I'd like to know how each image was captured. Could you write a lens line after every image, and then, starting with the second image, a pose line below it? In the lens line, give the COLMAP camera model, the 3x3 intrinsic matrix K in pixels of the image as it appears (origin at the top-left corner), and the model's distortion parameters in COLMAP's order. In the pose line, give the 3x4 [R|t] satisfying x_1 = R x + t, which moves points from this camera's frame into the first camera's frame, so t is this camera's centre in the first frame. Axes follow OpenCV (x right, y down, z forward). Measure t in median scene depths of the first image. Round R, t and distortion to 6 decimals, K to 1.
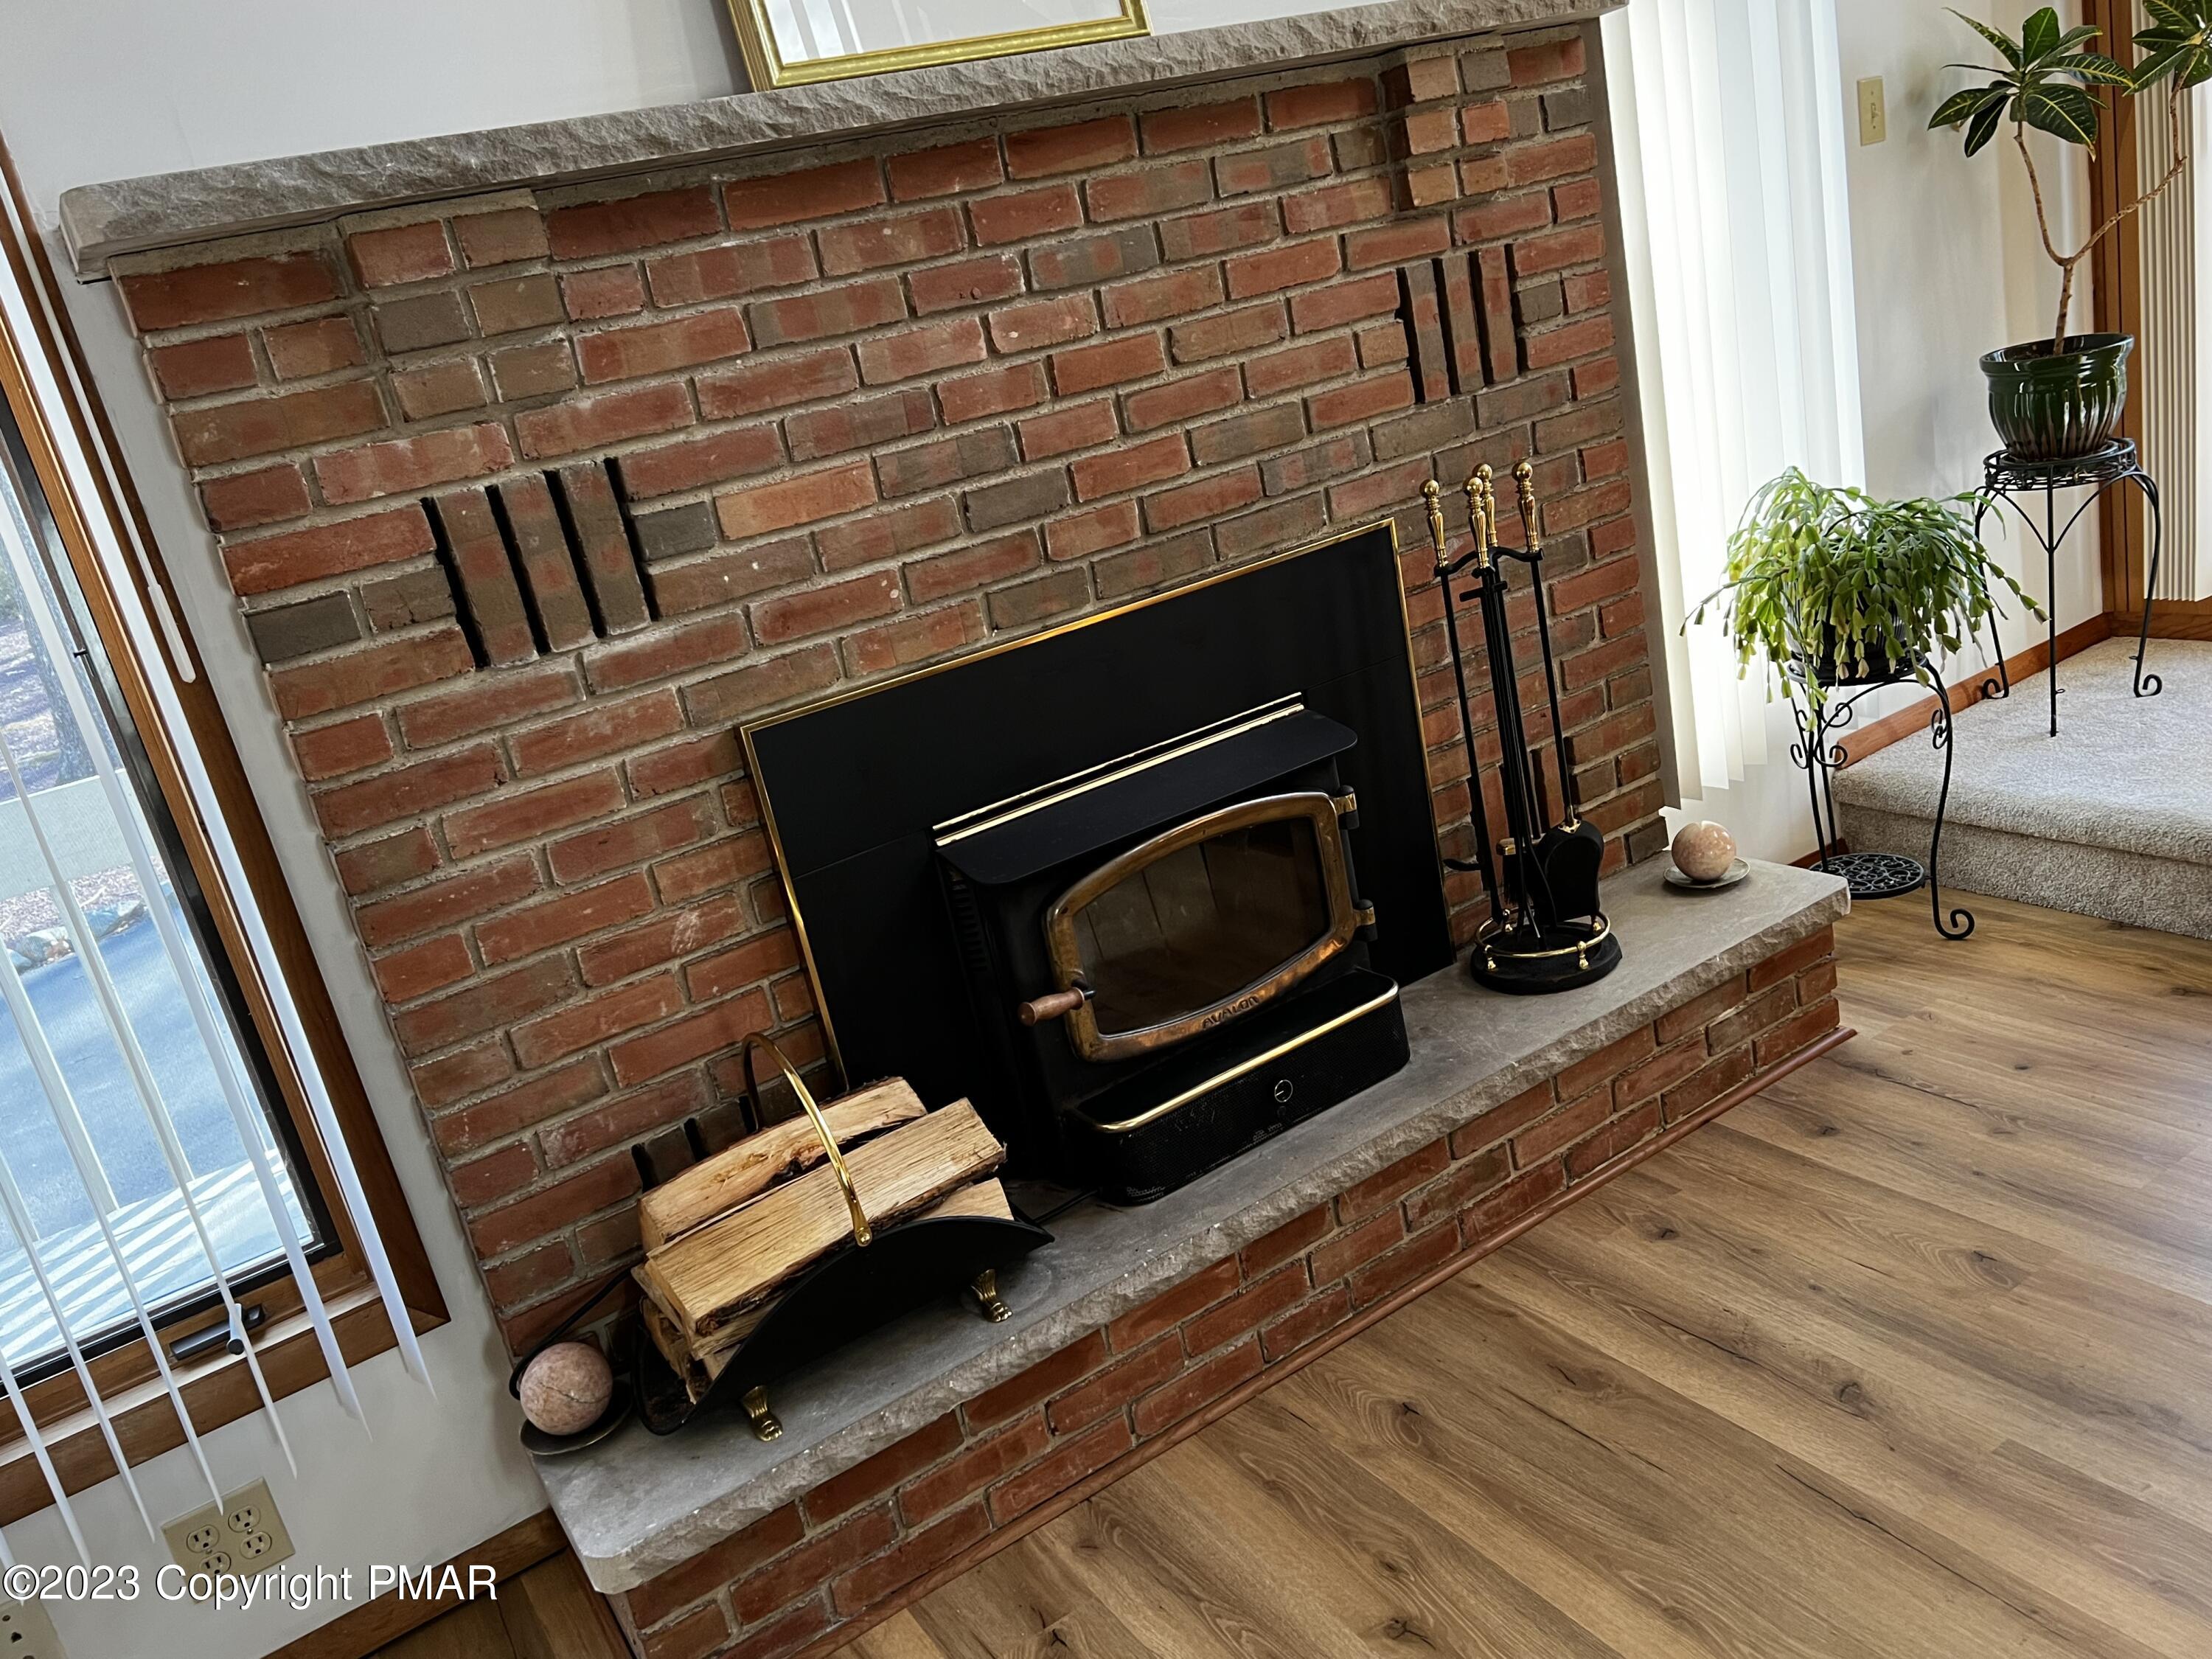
lens RADIAL K [[1728.3, 0, 1114.4], [0, 1728.3, 826.4], [0, 0, 1]] dist [0.046155, -0.020530]
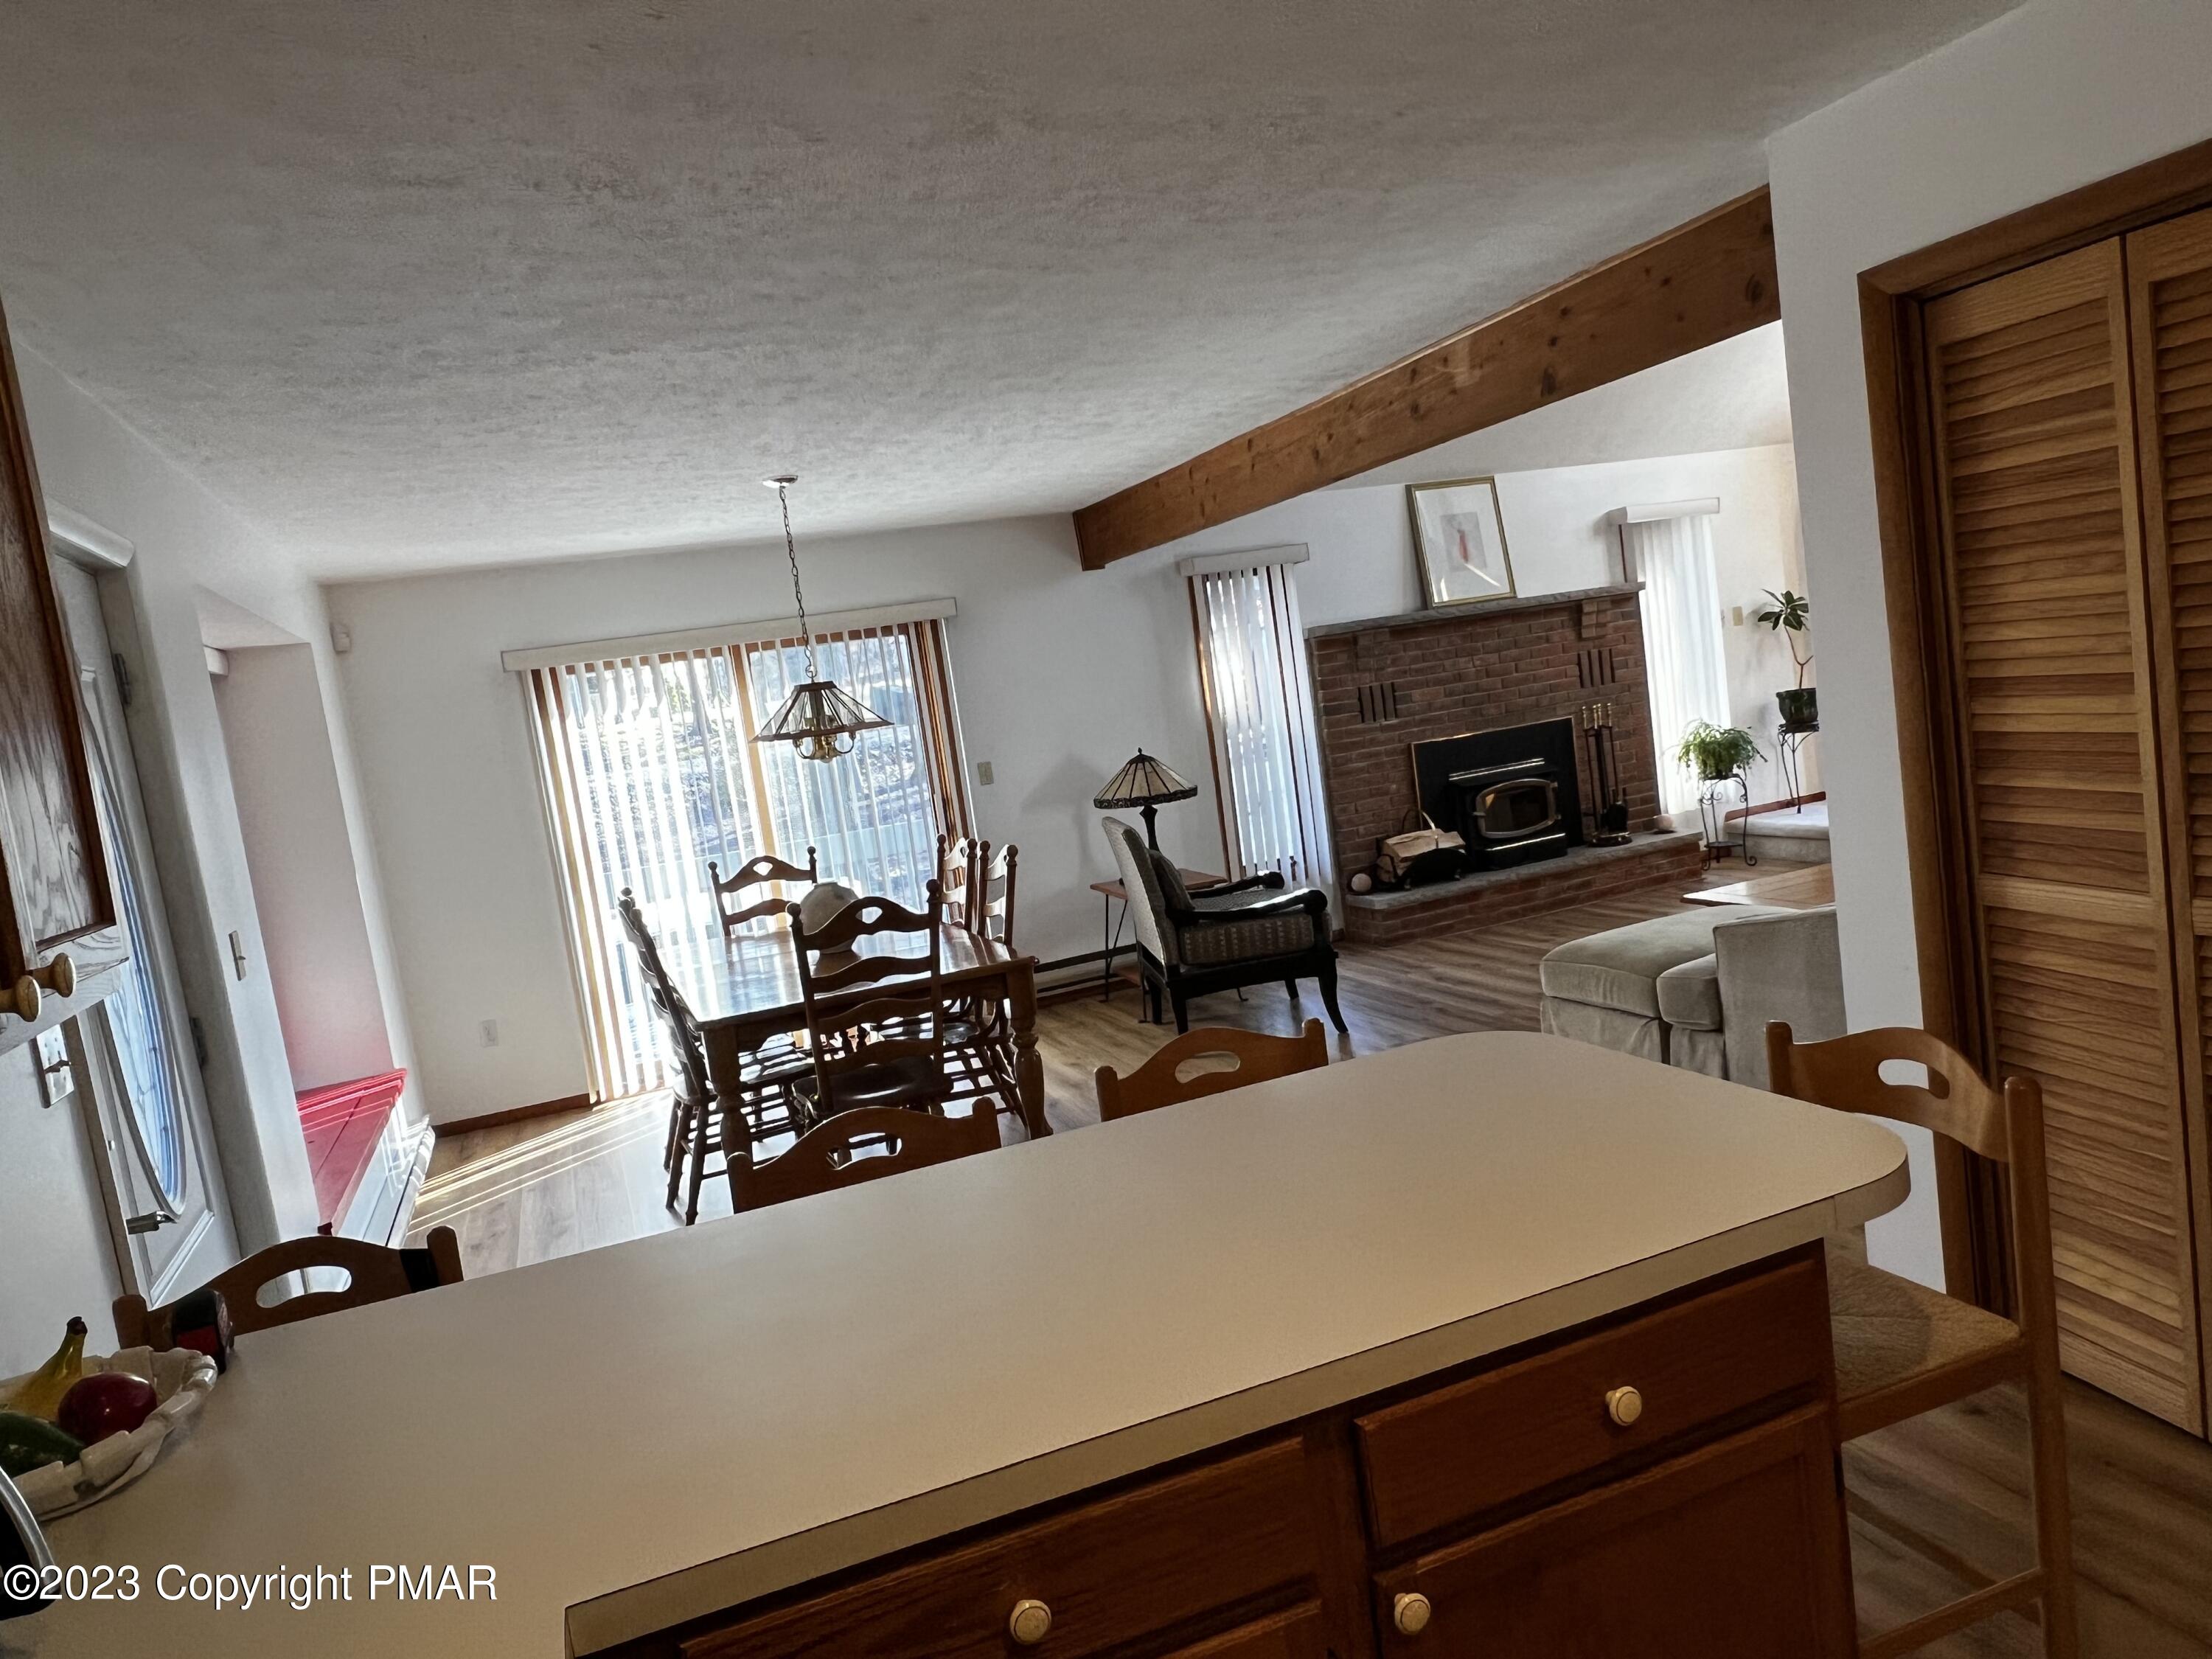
lens RADIAL K [[1466.7, 0, 1086.9], [0, 1466.7, 848.3], [0, 0, 1]] dist [-0.001092, -0.000304]
pose [[0.976112, 0.083800, -0.200457, -0.205570], [-0.115857, 0.981263, -0.153946, 0.715072], [0.183801, 0.173493, 0.967532, -2.221246]]
